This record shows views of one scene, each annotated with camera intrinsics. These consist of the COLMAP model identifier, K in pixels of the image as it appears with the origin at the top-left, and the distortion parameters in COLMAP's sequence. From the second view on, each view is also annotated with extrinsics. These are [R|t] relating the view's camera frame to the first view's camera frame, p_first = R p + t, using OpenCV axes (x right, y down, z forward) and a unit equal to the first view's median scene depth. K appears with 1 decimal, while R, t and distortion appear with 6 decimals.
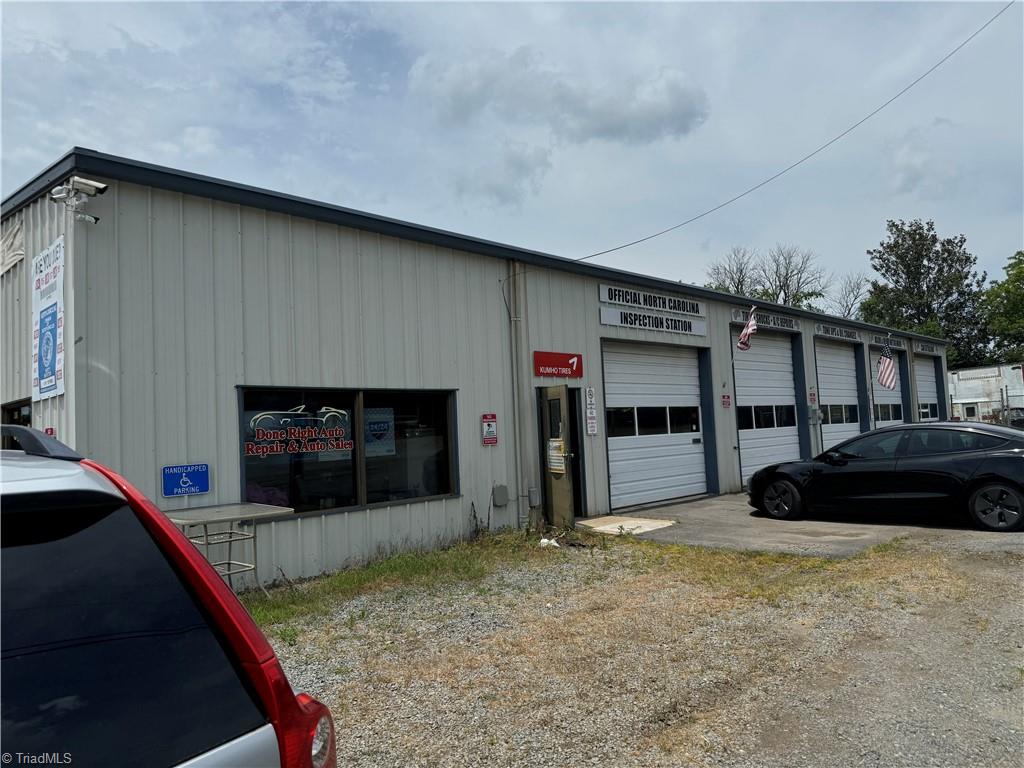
lens RADIAL K [[706.8, 0, 508.5], [0, 706.8, 408.1], [0, 0, 1]] dist [0.002622, -0.001175]
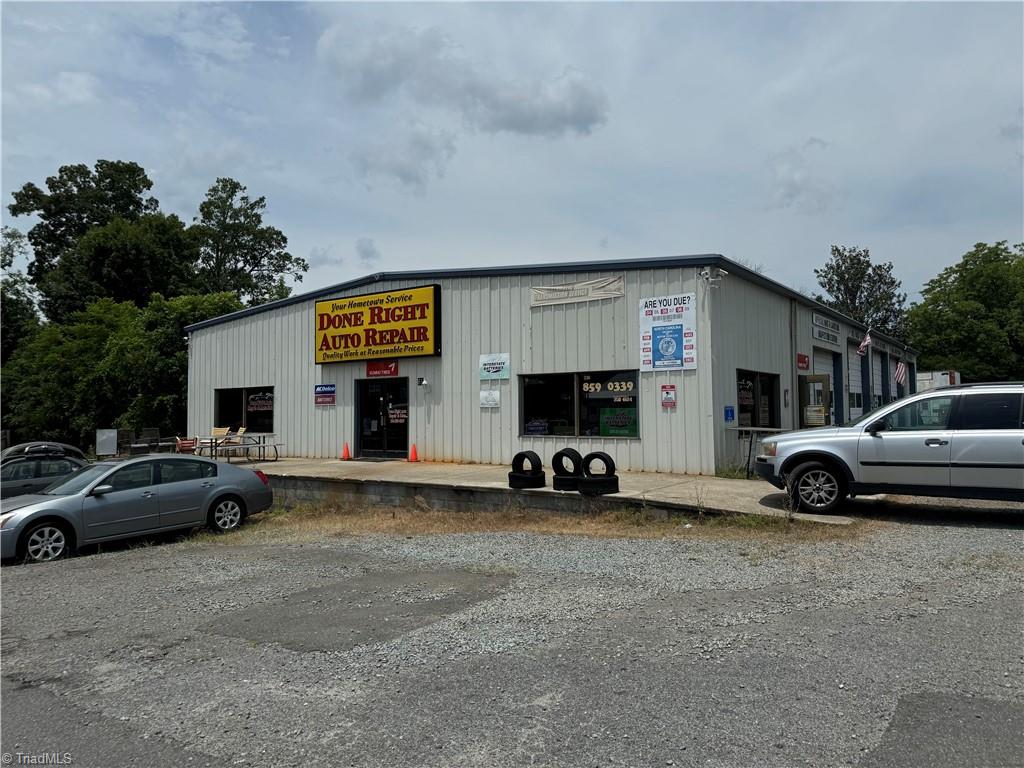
lens RADIAL K [[717.6, 0, 512.0], [0, 717.6, 384.0], [0, 0, 1]] dist [0.027071, -0.060808]
pose [[0.983396, 0.040084, 0.176991, -0.029746], [-0.037840, 0.999155, -0.016038, 0.001239], [-0.177484, 0.009074, 0.984082, -0.014656]]
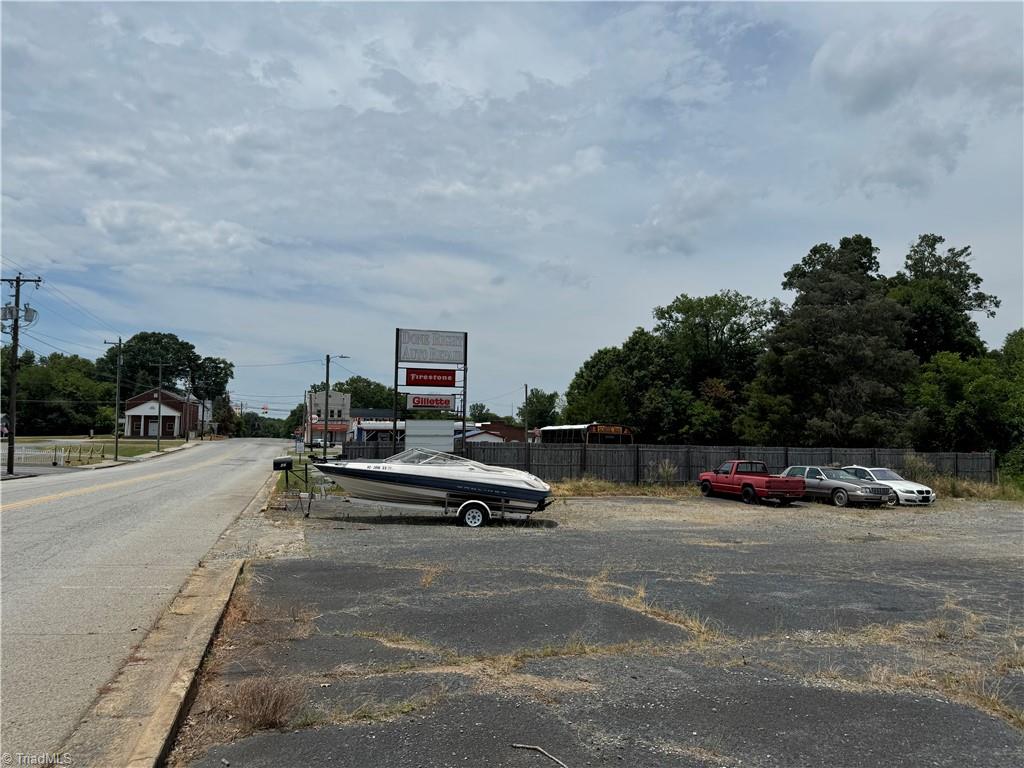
lens RADIAL K [[705.0, 0, 452.6], [0, 705.0, 381.6], [0, 0, 1]] dist [-0.002843, -0.008974]
pose [[0.876142, 0.021528, -0.481573, -0.085935], [-0.036355, 0.999108, -0.021478, 0.001179], [0.480681, 0.036326, 0.876143, -0.061095]]
